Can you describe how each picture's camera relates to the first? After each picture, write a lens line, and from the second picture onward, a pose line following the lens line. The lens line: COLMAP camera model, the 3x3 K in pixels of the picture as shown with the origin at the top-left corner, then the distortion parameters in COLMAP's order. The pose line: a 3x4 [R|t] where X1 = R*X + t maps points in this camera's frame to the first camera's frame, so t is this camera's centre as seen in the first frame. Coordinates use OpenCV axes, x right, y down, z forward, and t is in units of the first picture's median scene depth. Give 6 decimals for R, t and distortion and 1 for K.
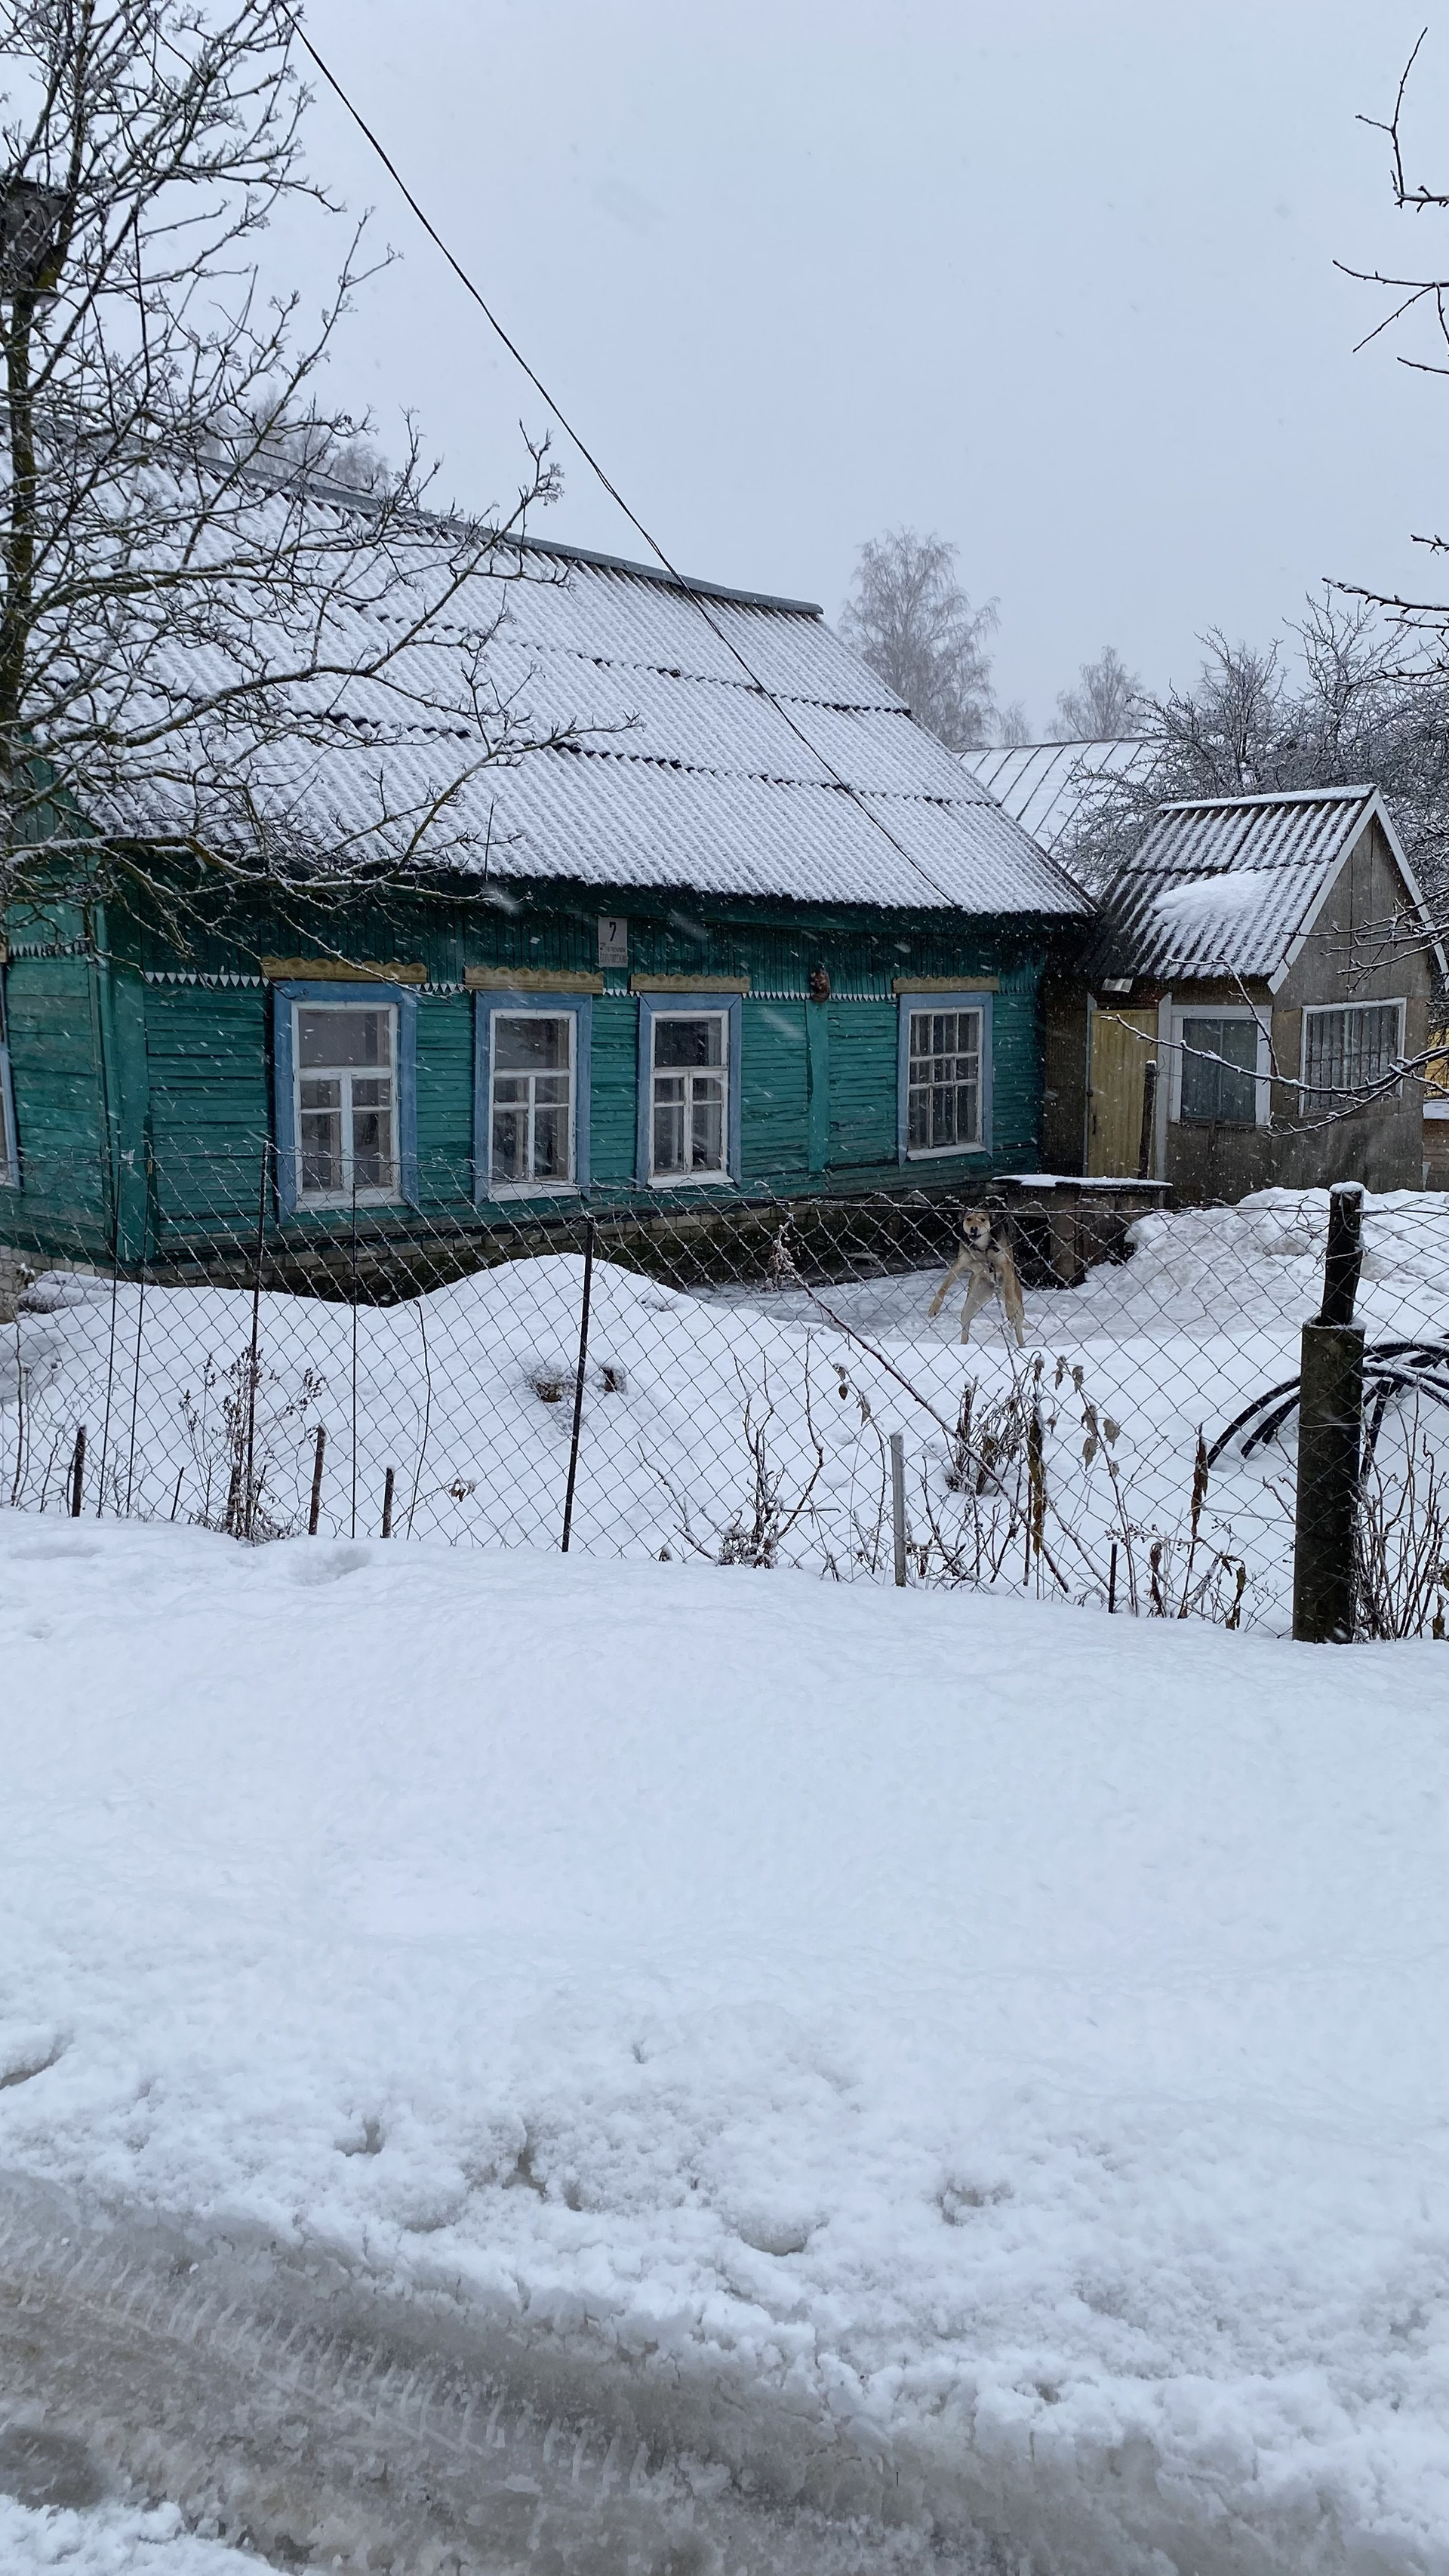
lens RADIAL K [[2290.6, 0, 732.7], [0, 2290.6, 1274.0], [0, 0, 1]] dist [0.016057, 0.059830]
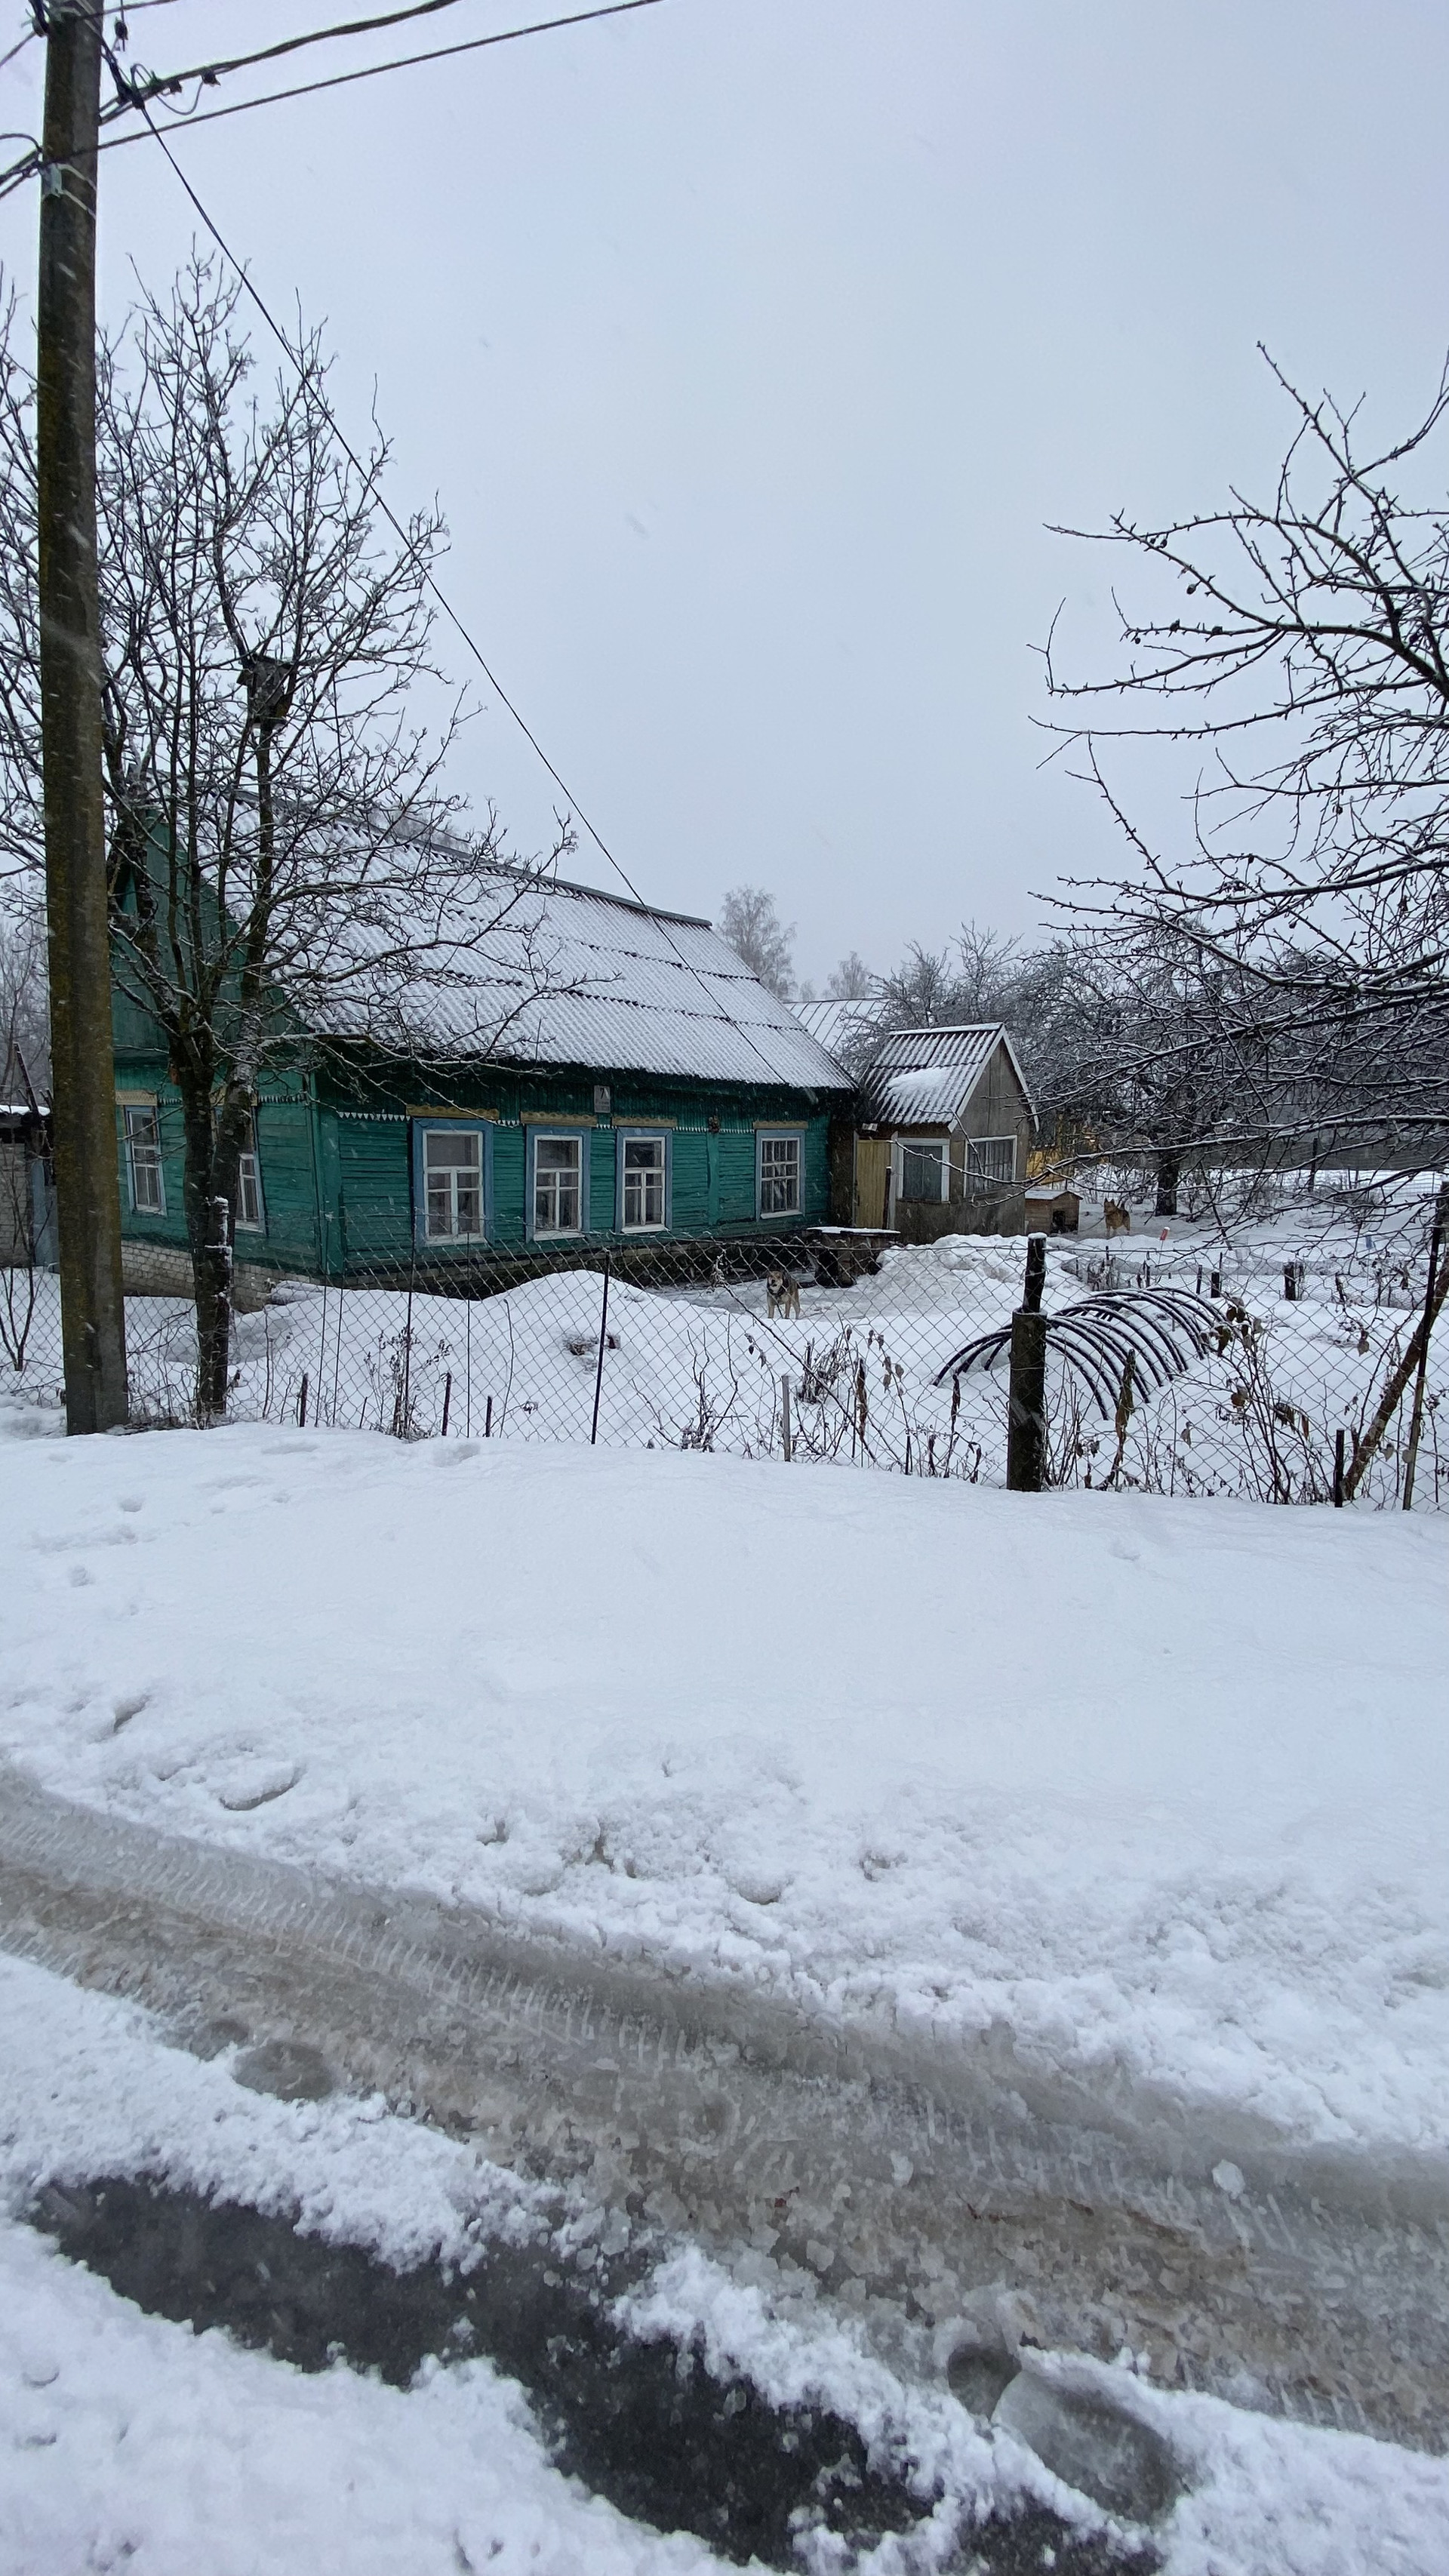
lens RADIAL K [[1049.1, 0, 717.6], [0, 1049.1, 1278.6], [0, 0, 1]] dist [0.029132, -0.020673]
pose [[0.994501, -0.002932, 0.104685, -0.061210], [0.001750, 0.999934, 0.011386, -0.013508], [-0.104712, -0.011140, 0.994440, 0.190731]]
